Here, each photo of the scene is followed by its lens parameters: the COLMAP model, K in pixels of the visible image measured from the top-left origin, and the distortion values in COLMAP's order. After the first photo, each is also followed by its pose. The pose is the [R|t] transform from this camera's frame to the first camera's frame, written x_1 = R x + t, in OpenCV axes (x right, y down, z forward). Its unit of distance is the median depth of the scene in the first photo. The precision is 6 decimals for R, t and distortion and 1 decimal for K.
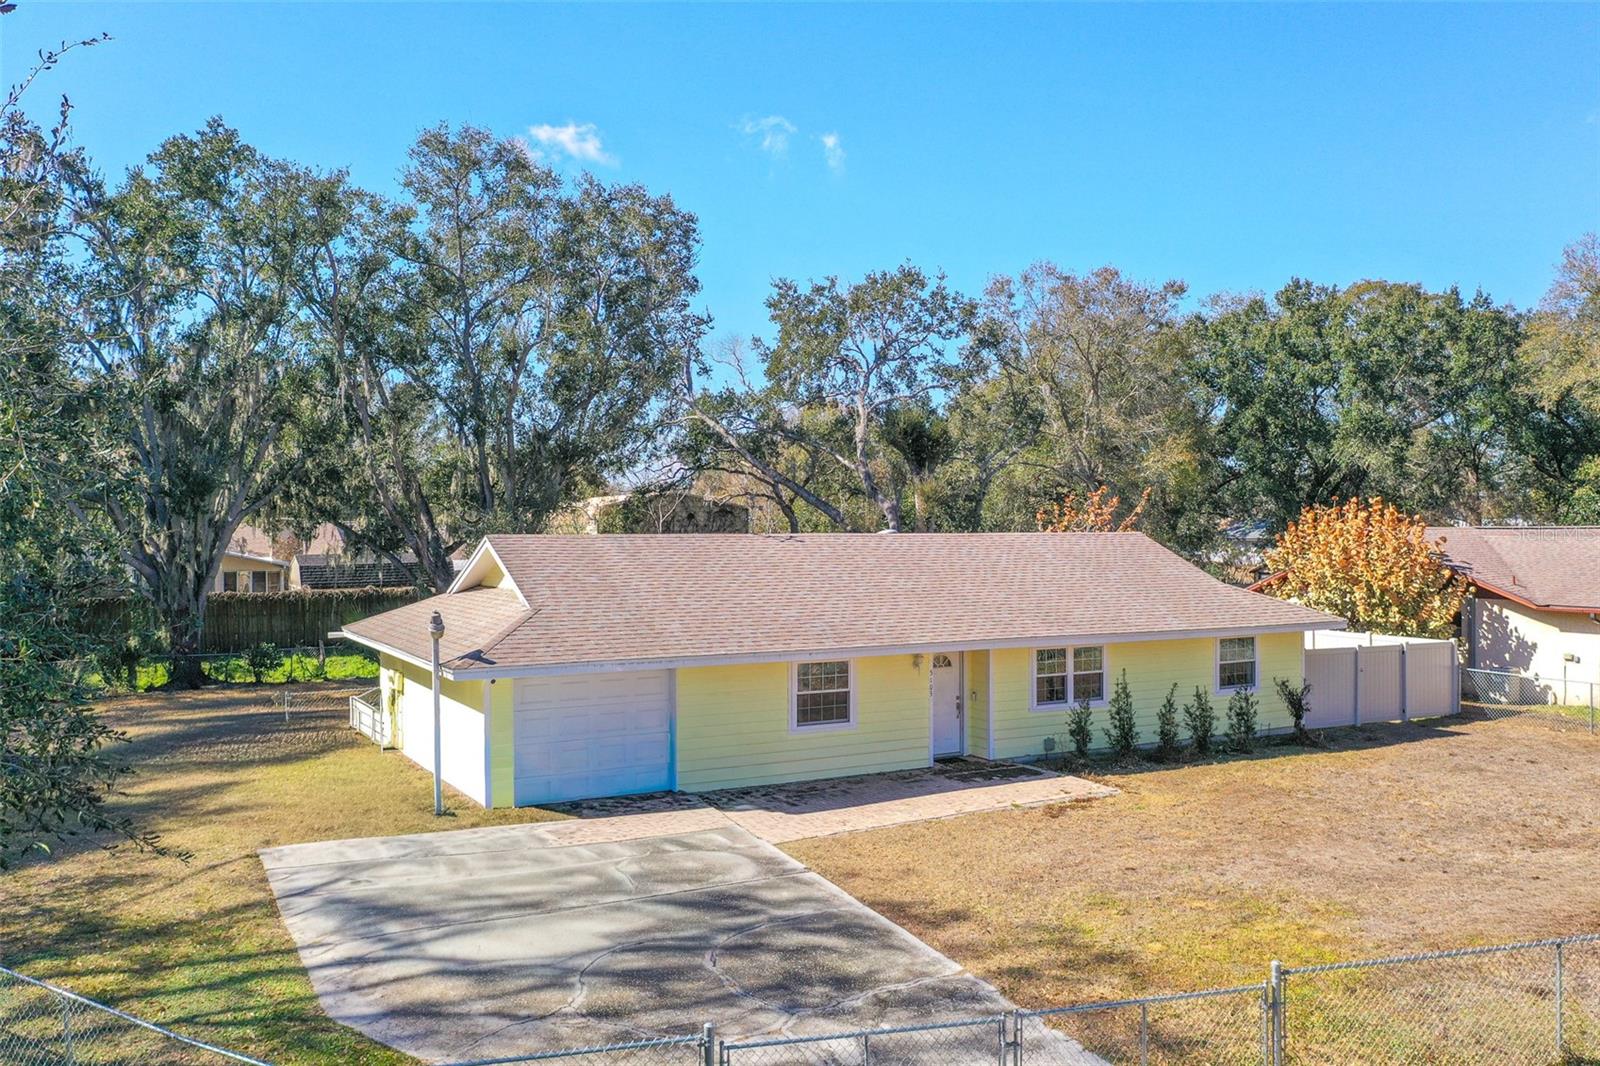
lens RADIAL K [[1250.9, 0, 795.8], [0, 1250.9, 532.2], [0, 0, 1]] dist [-0.009114, 0.001241]
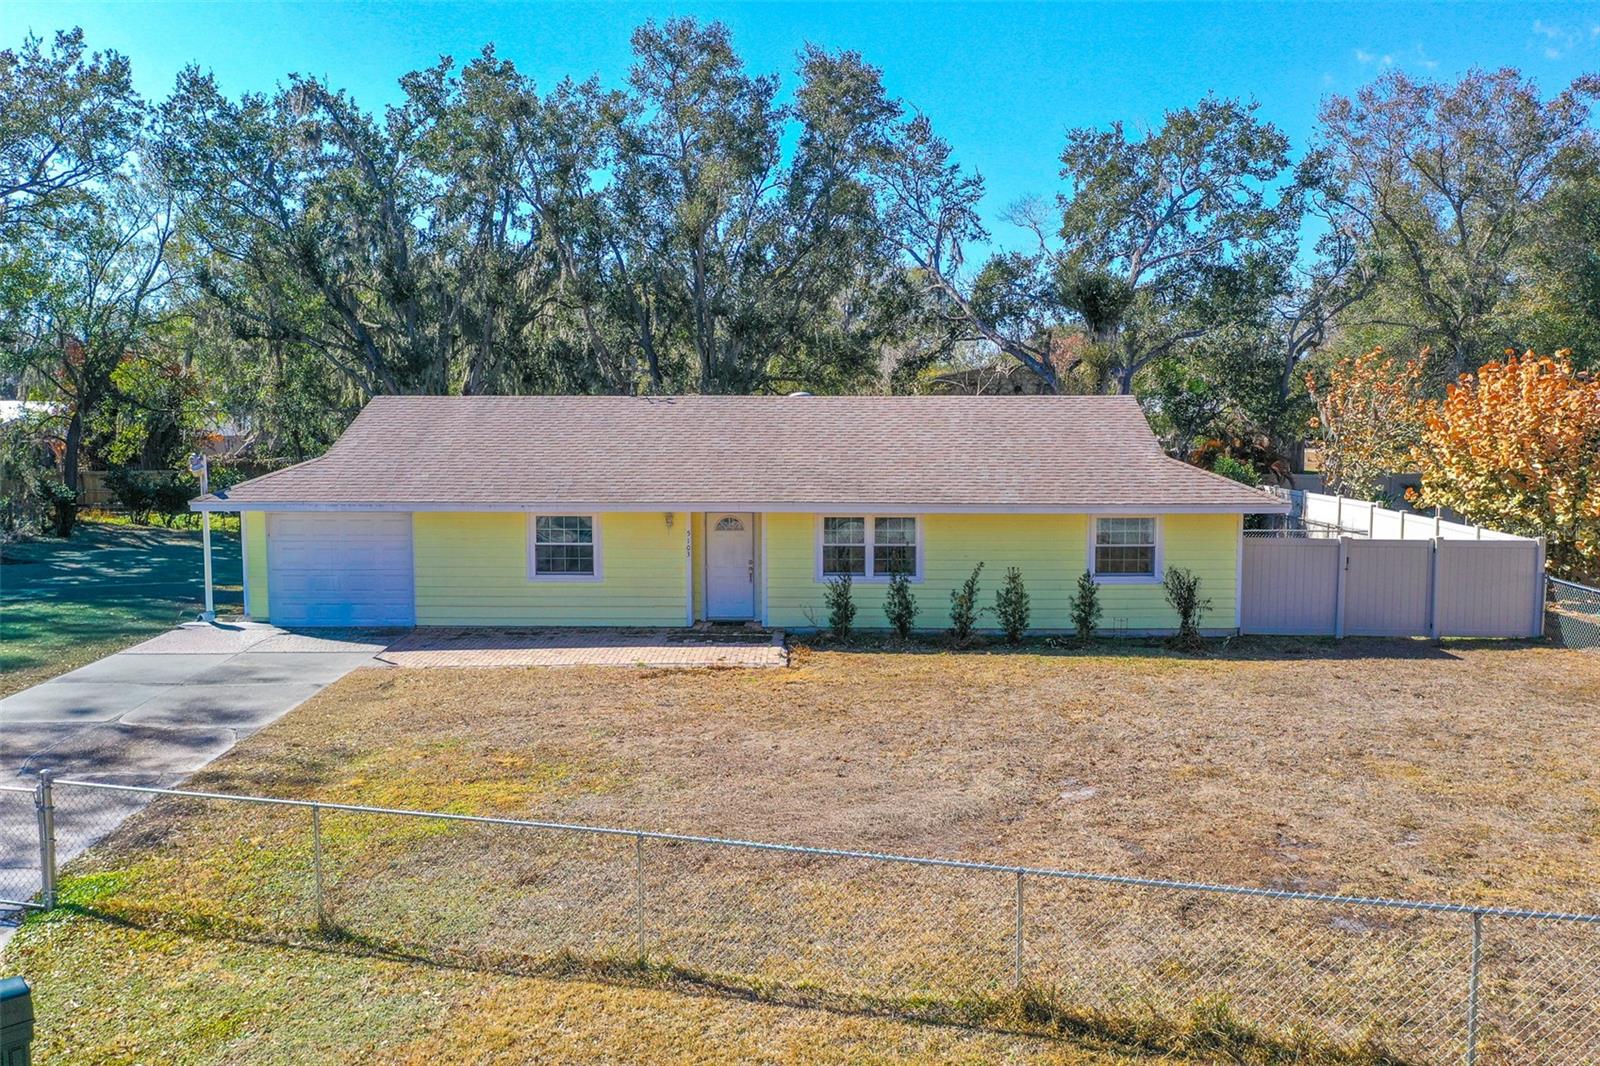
lens RADIAL K [[1250.9, 0, 795.6], [0, 1250.9, 504.0], [0, 0, 1]] dist [-0.009114, 0.001241]
pose [[0.871766, 0.040872, -0.488214, 0.650394], [-0.003805, 0.997049, 0.076676, 0.012367], [0.489907, -0.064986, 0.869349, 0.172789]]
